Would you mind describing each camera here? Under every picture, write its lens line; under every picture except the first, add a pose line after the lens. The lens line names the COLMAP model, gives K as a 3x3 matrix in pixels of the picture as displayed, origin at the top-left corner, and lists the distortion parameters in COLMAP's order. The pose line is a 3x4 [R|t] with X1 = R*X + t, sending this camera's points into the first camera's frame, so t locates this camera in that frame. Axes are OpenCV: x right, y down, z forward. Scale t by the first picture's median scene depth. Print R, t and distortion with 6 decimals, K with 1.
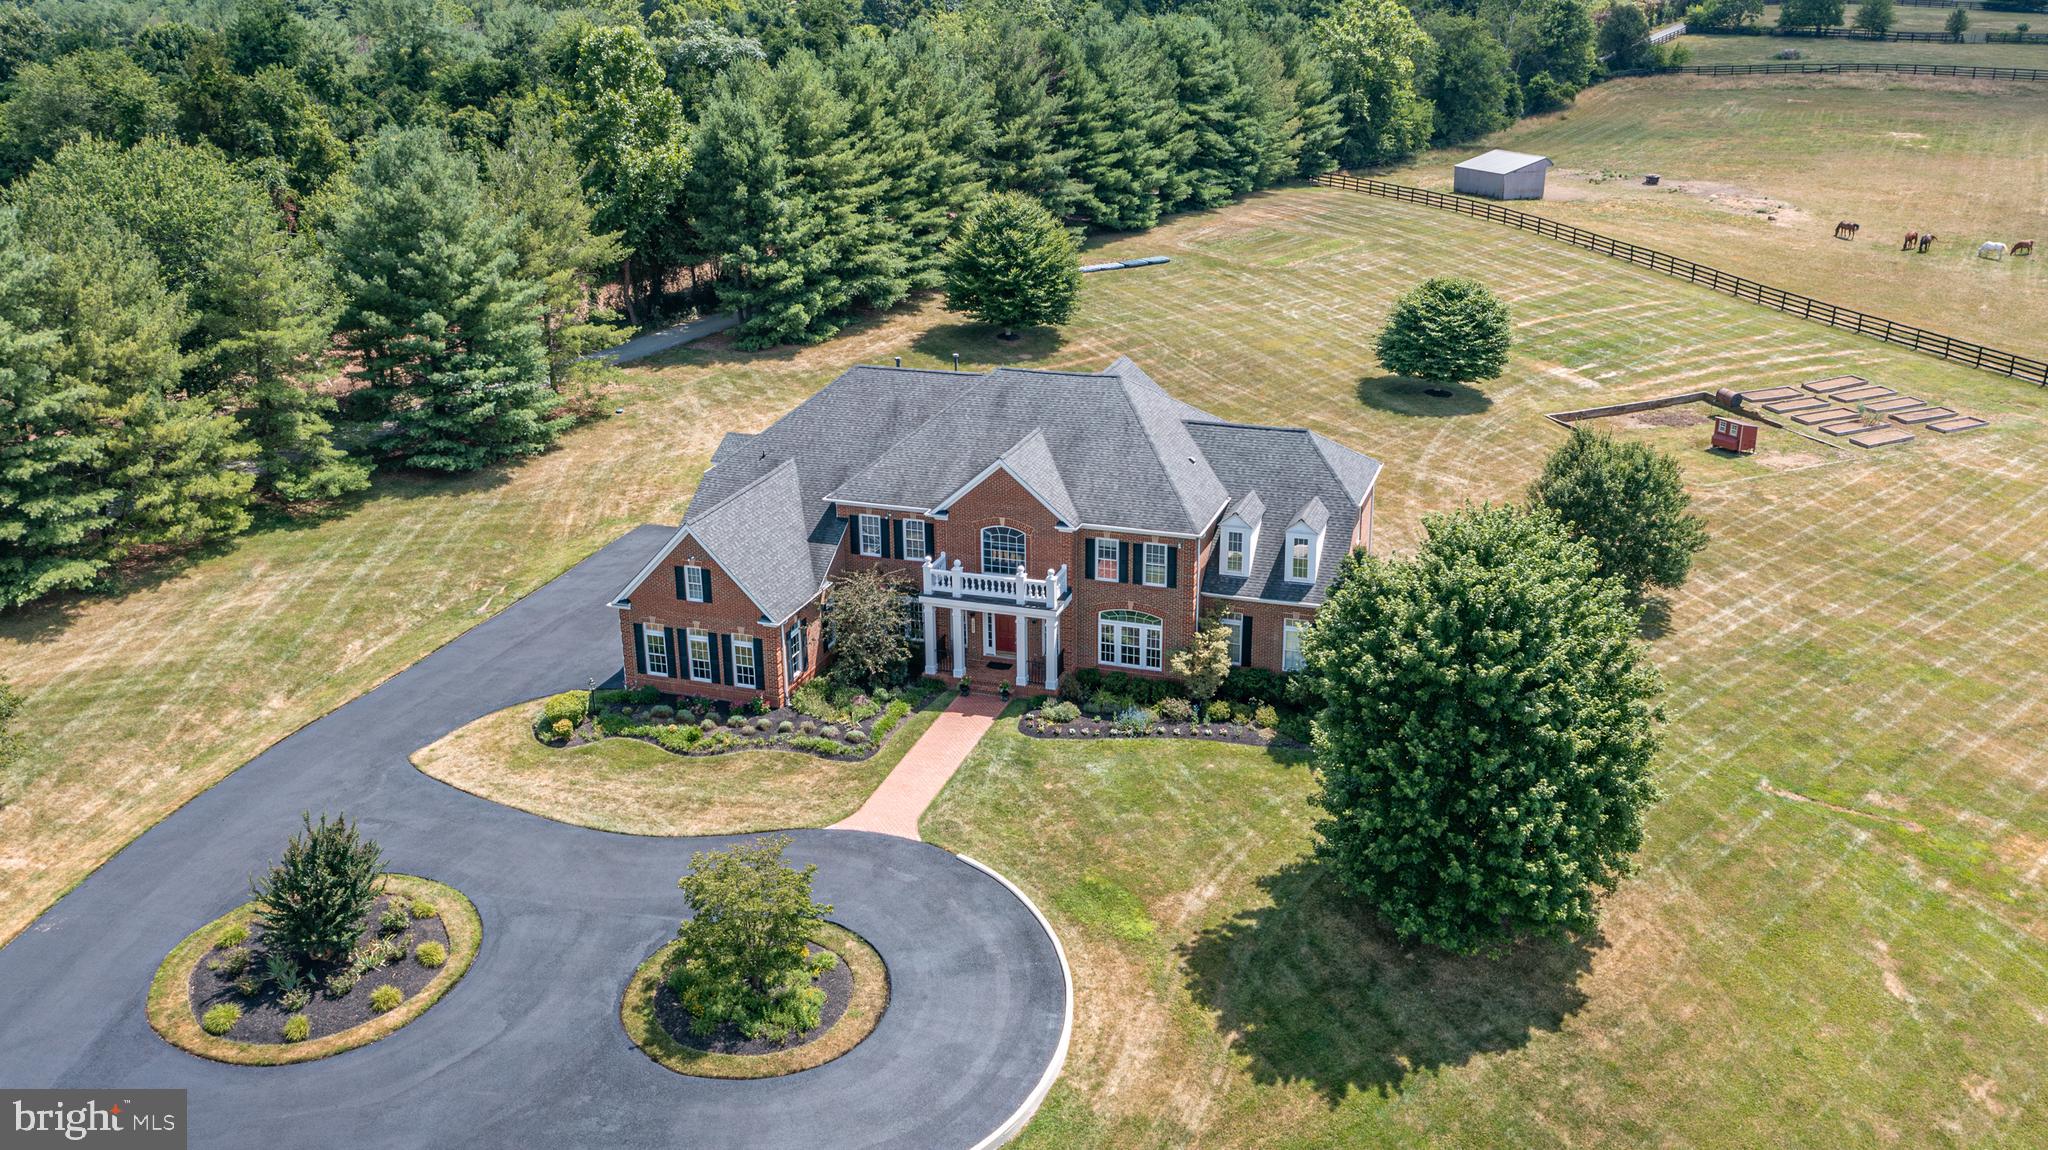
lens RADIAL K [[1639.2, 0, 1024.0], [0, 1639.2, 575.0], [0, 0, 1]] dist [0.014693, 0.002931]
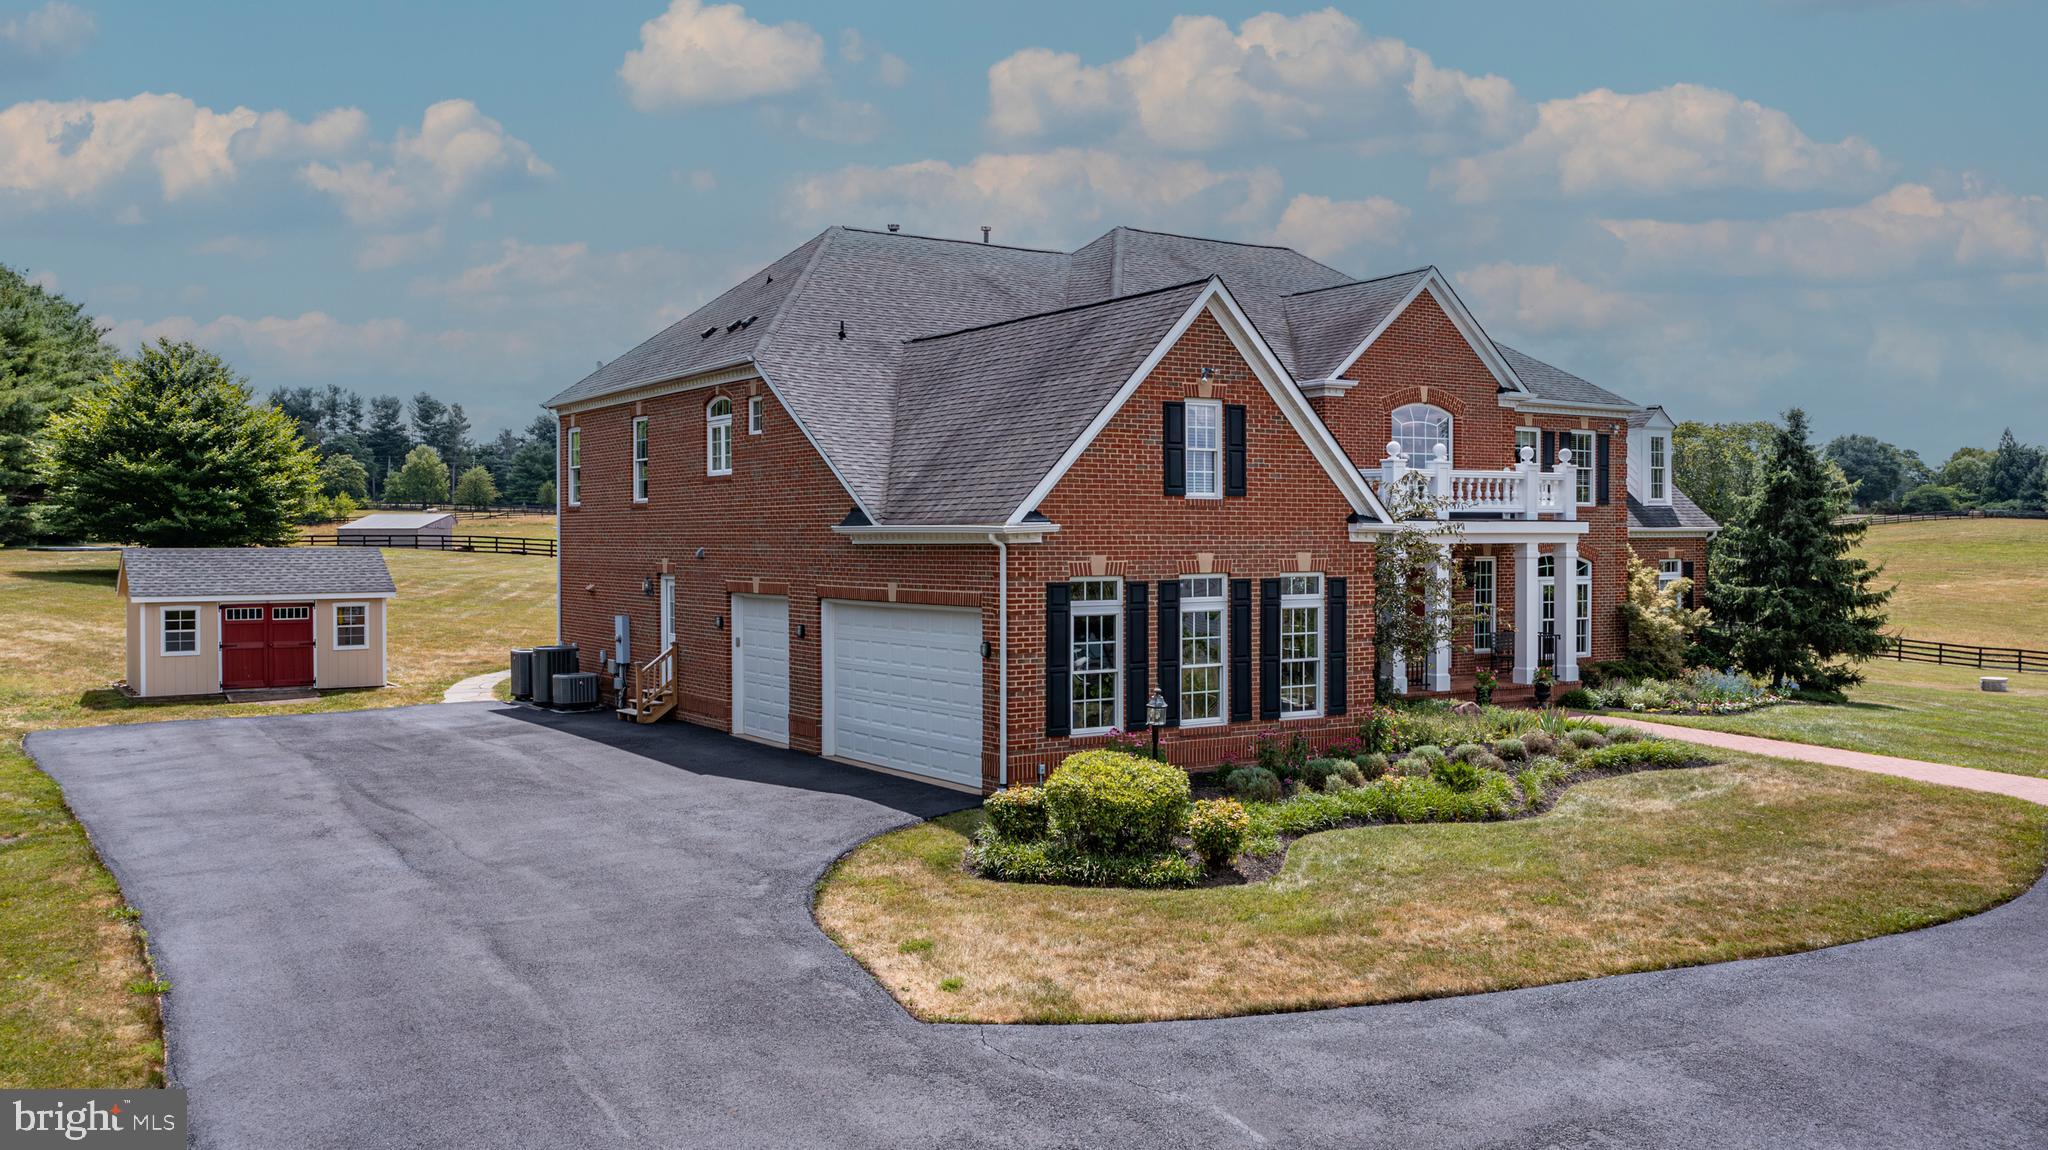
lens RADIAL K [[1639.2, 0, 1024.0], [0, 1639.2, 575.0], [0, 0, 1]] dist [0.014693, 0.002931]
pose [[0.598732, 0.000312, 0.800949, -0.521989], [0.268656, 0.941990, -0.201195, 0.096766], [-0.754548, 0.335642, 0.563916, 0.811150]]
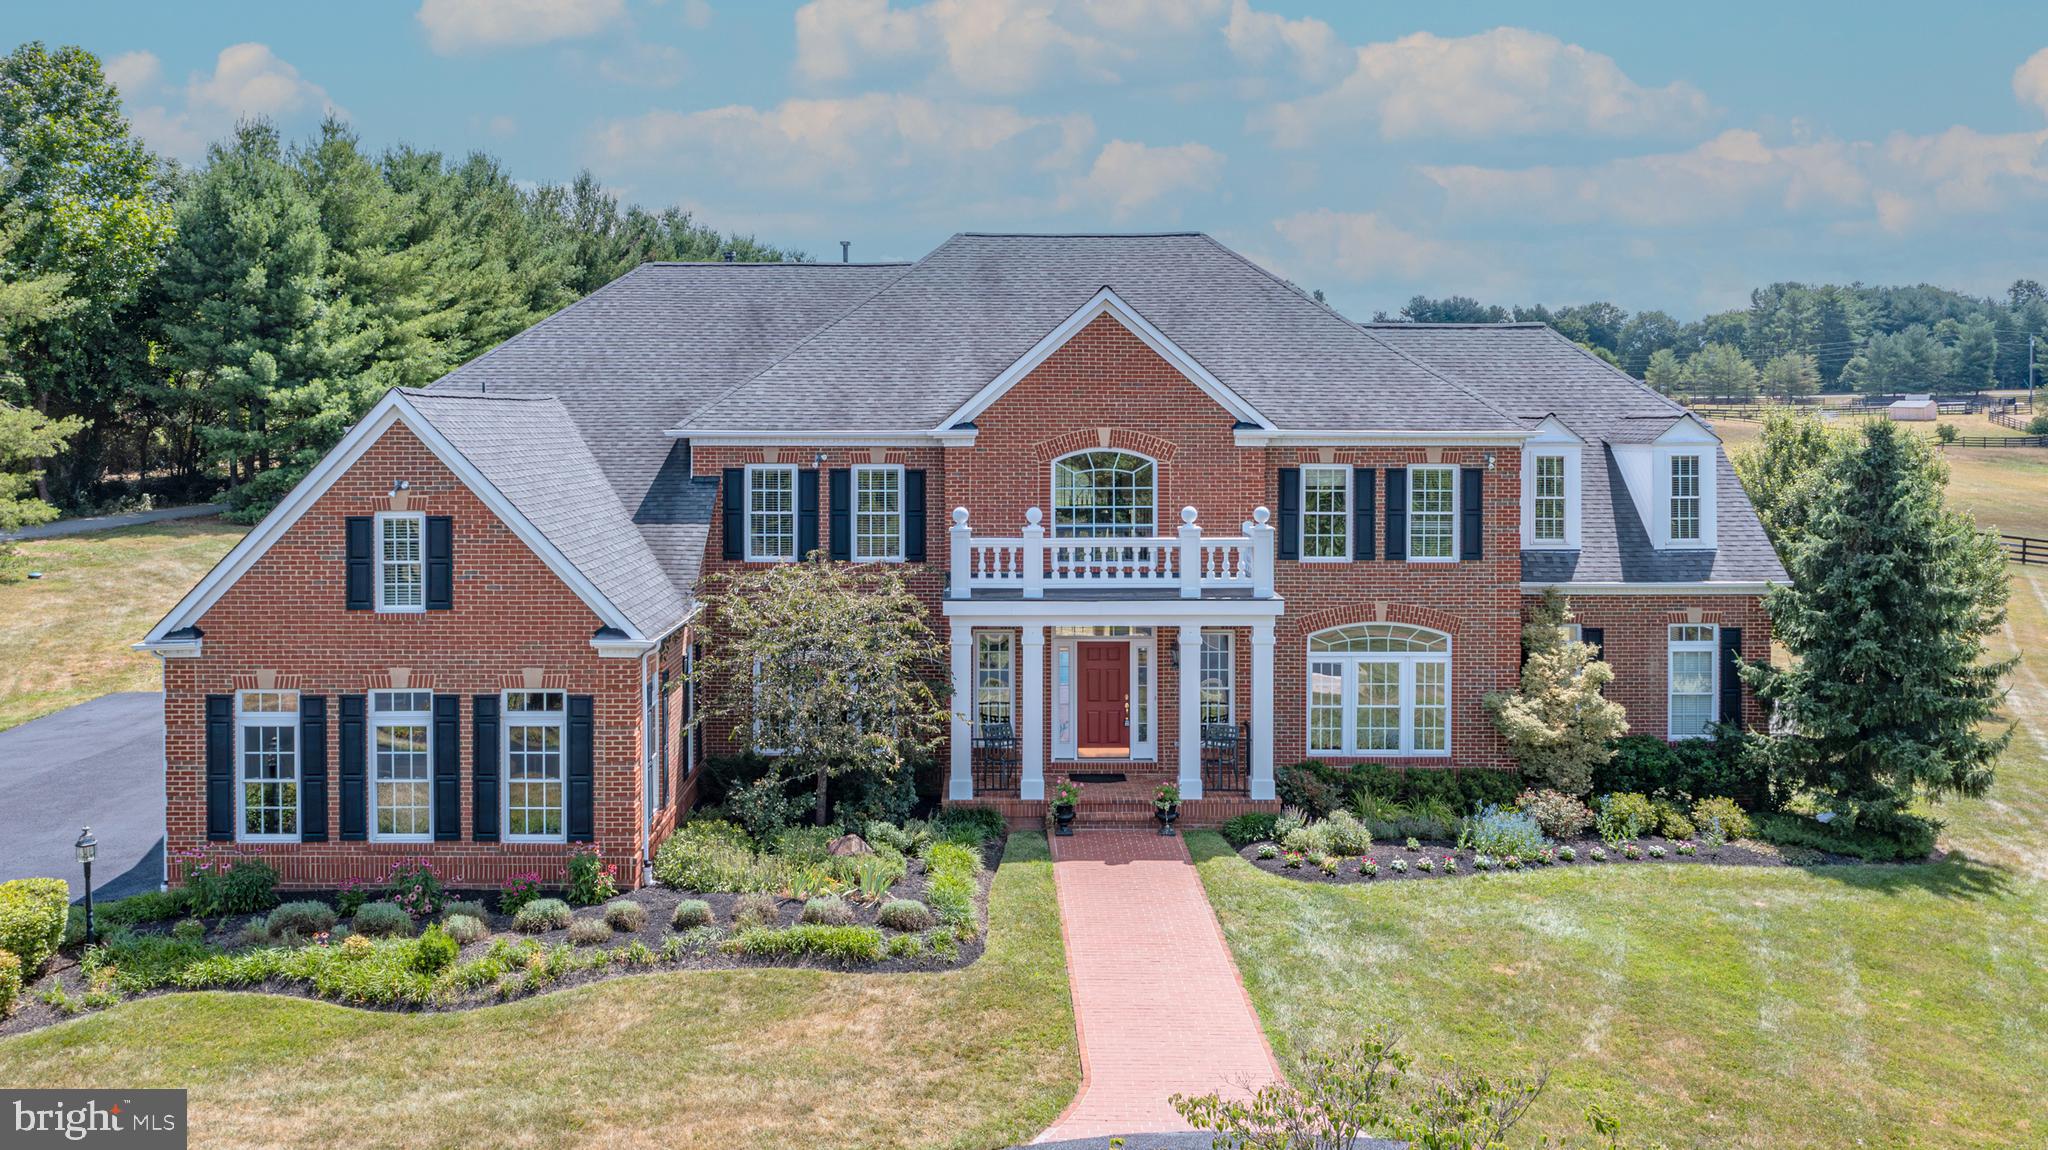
lens RADIAL K [[1643.9, 0, 937.6], [0, 1643.9, 480.6], [0, 0, 1]] dist [-0.007660, 0.002780]
pose [[0.951103, 0.002070, 0.308866, -0.196705], [0.095830, 0.948655, -0.301449, 0.111125], [-0.293631, 0.316307, 0.902070, 0.605602]]
